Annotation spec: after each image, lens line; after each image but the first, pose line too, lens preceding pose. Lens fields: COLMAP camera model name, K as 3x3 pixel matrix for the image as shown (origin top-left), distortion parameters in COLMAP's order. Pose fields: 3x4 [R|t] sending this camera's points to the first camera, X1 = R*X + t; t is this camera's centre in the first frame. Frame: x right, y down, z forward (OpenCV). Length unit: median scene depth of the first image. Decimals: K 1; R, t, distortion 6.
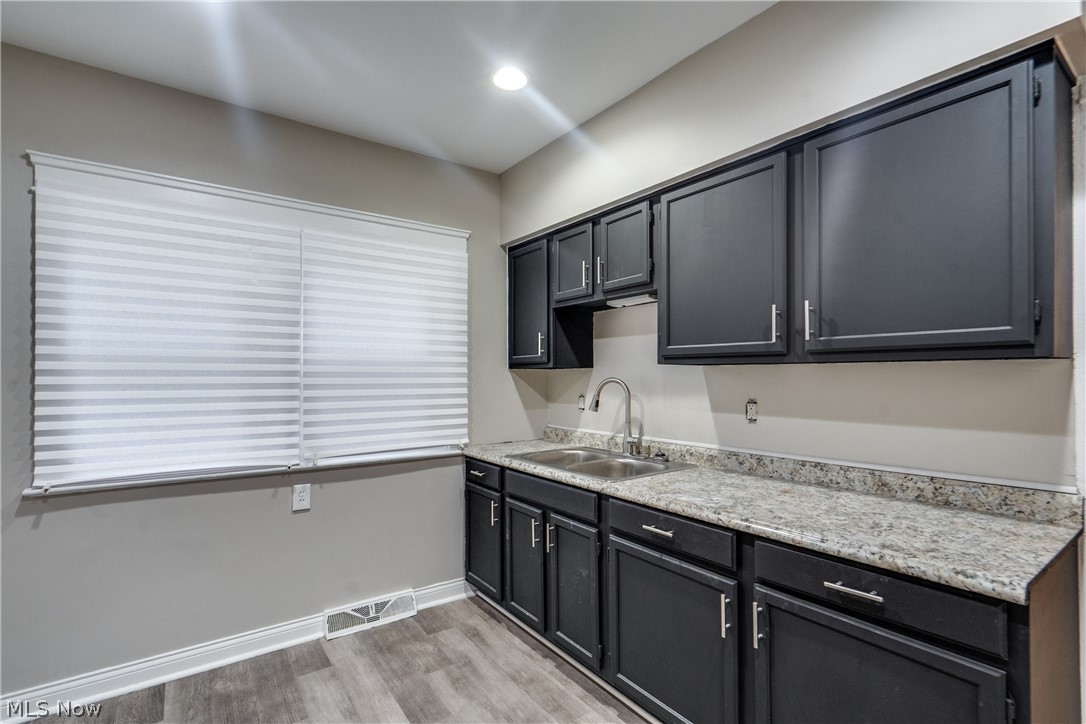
lens RADIAL K [[506.8, 0, 546.7], [0, 506.8, 374.2], [0, 0, 1]] dist [-0.000781, 0.000026]
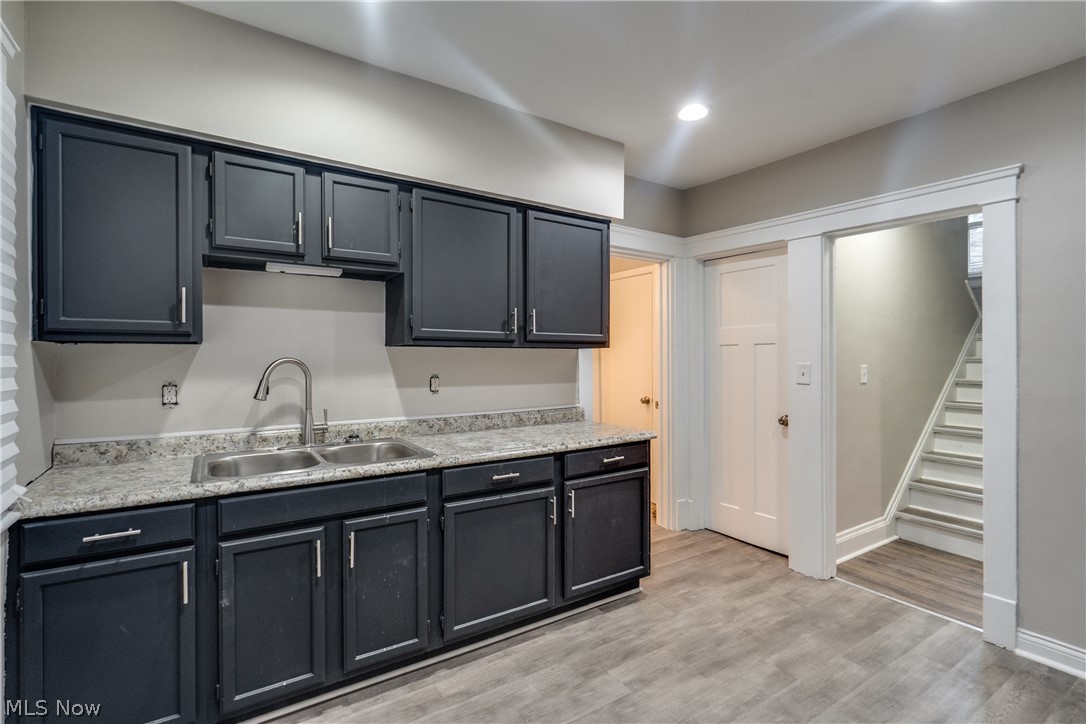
lens RADIAL K [[499.7, 0, 543.0], [0, 499.7, 362.0], [0, 0, 1]] dist [0.001310, 0.000032]
pose [[0.048650, -0.000562, 0.998816, -0.832180], [-0.001338, 0.999999, 0.000628, 0.017073], [-0.998815, -0.001367, 0.048650, 0.682730]]
